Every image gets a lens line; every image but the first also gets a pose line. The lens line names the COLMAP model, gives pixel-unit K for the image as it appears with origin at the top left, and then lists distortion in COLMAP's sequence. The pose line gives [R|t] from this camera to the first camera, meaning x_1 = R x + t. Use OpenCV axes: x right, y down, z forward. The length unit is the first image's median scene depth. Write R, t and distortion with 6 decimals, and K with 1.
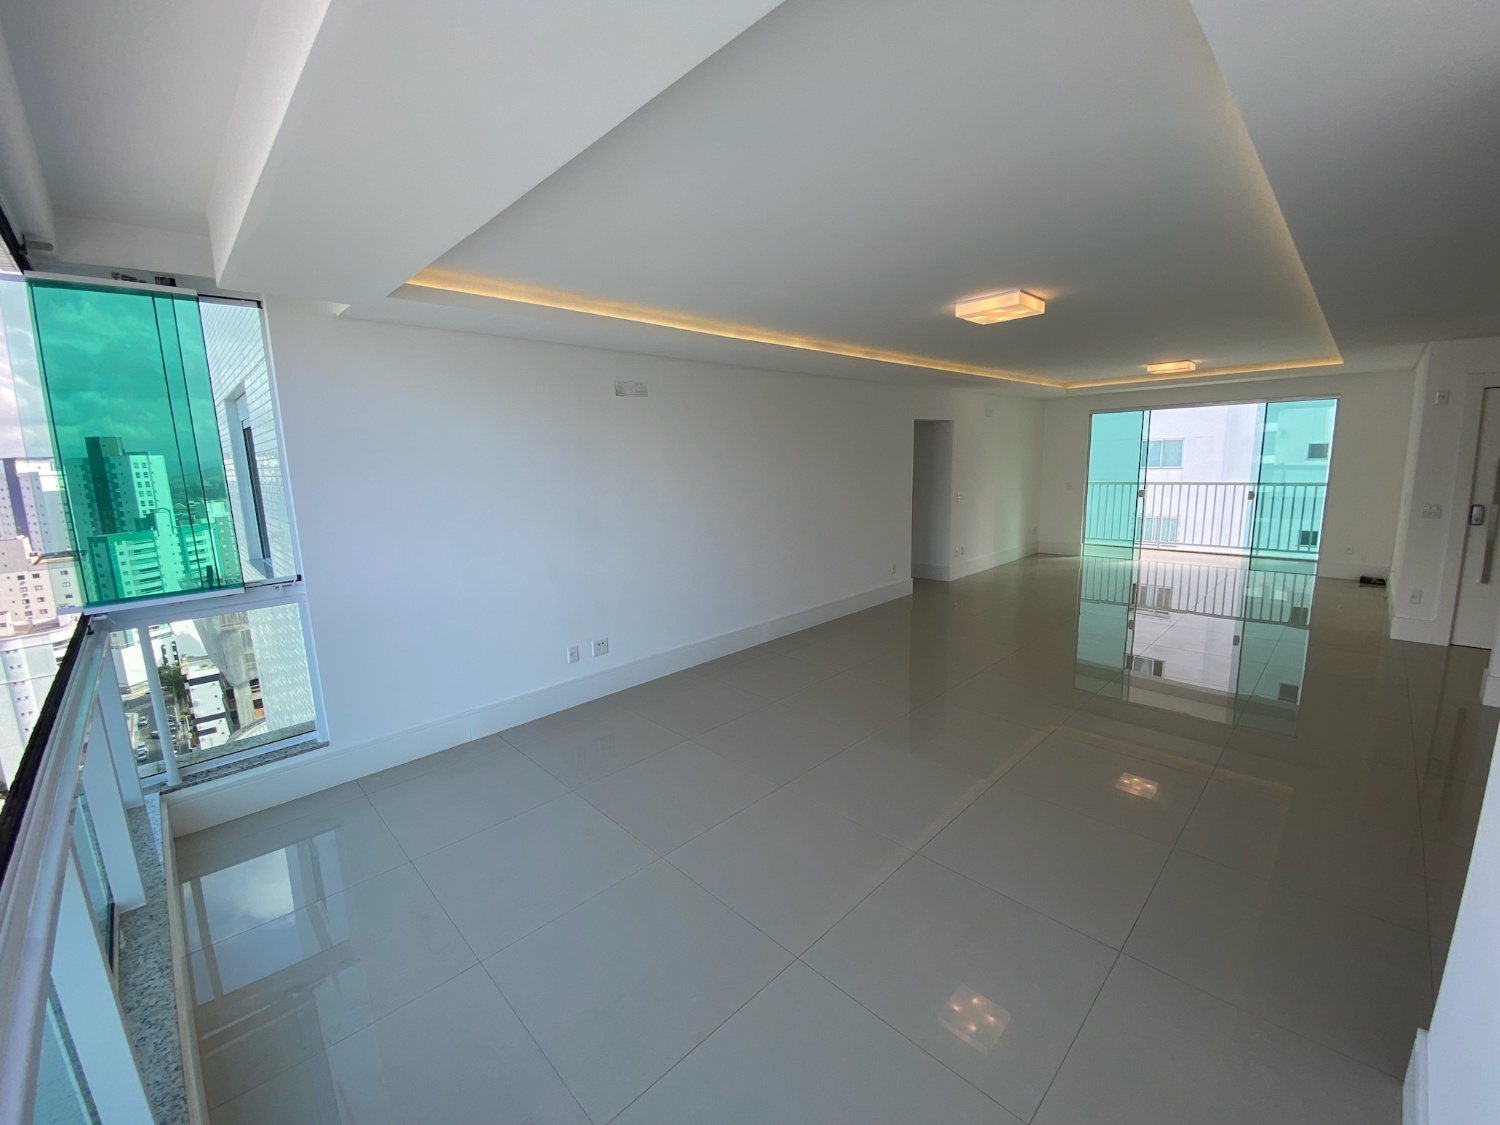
lens RADIAL K [[599.8, 0, 727.5], [0, 599.8, 560.9], [0, 0, 1]] dist [0.002224, -0.011269]
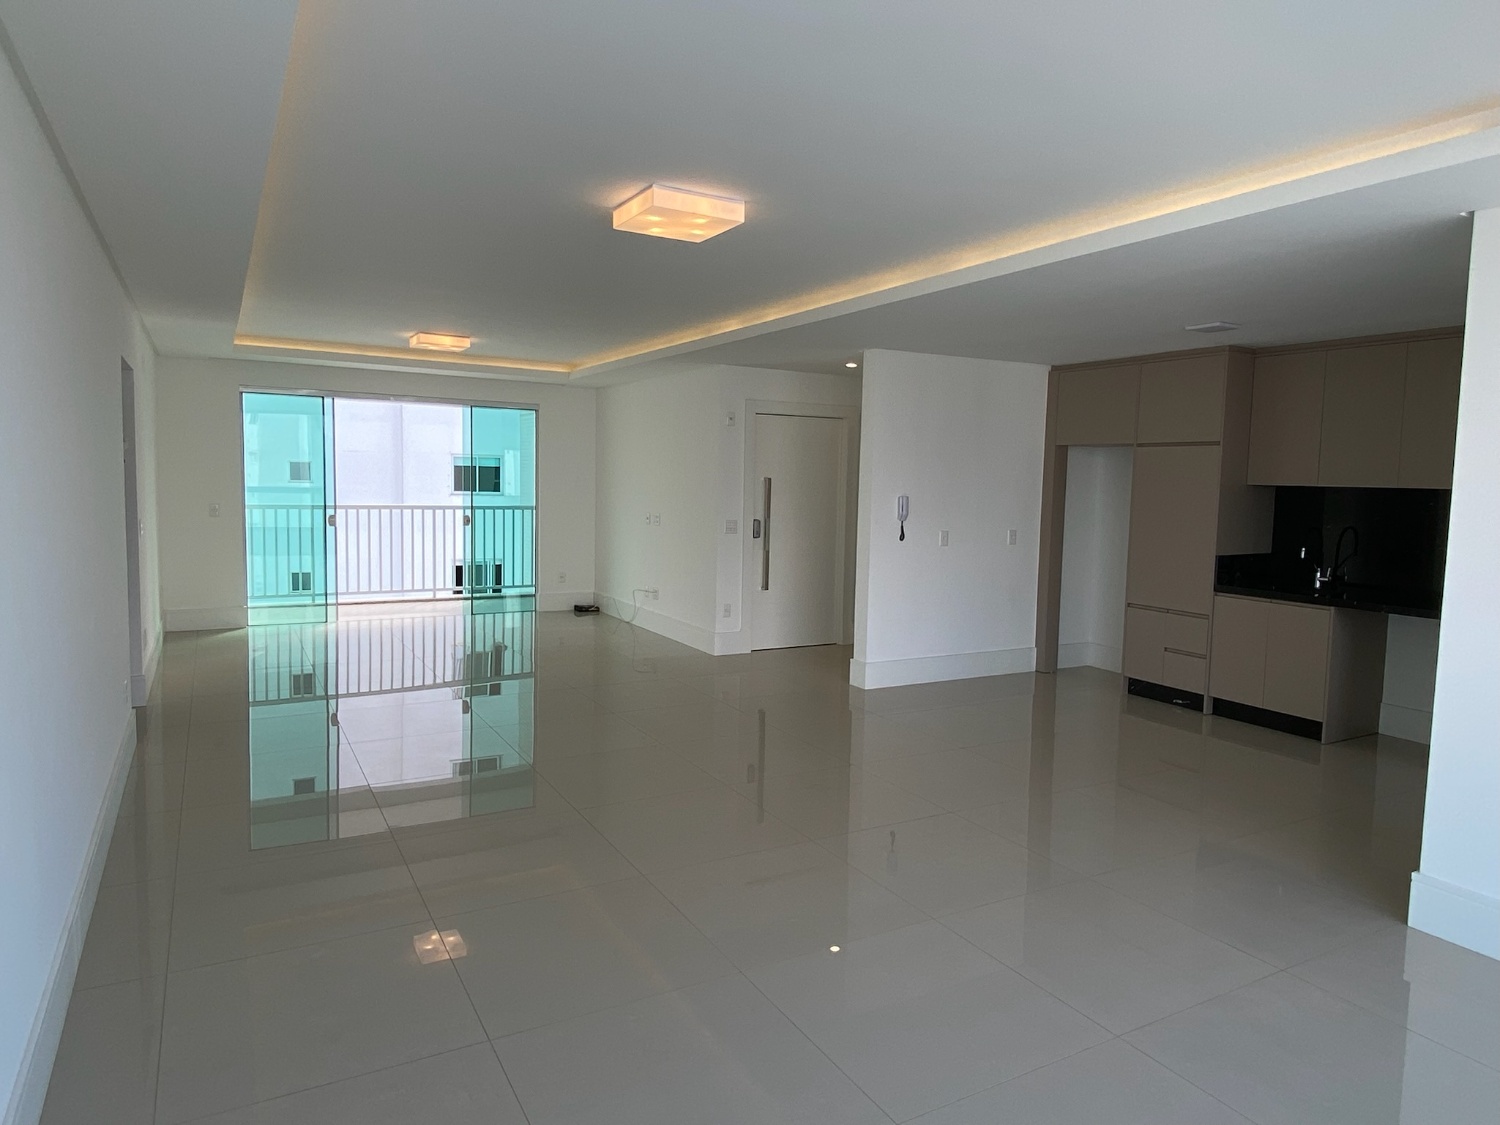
lens RADIAL K [[946.5, 0, 745.6], [0, 946.5, 564.0], [0, 0, 1]] dist [0.074873, -0.006164]
pose [[0.298407, -0.057848, 0.952684, -0.198861], [0.133657, 0.990859, 0.018301, -0.023864], [-0.945034, 0.121872, 0.303411, 0.253866]]
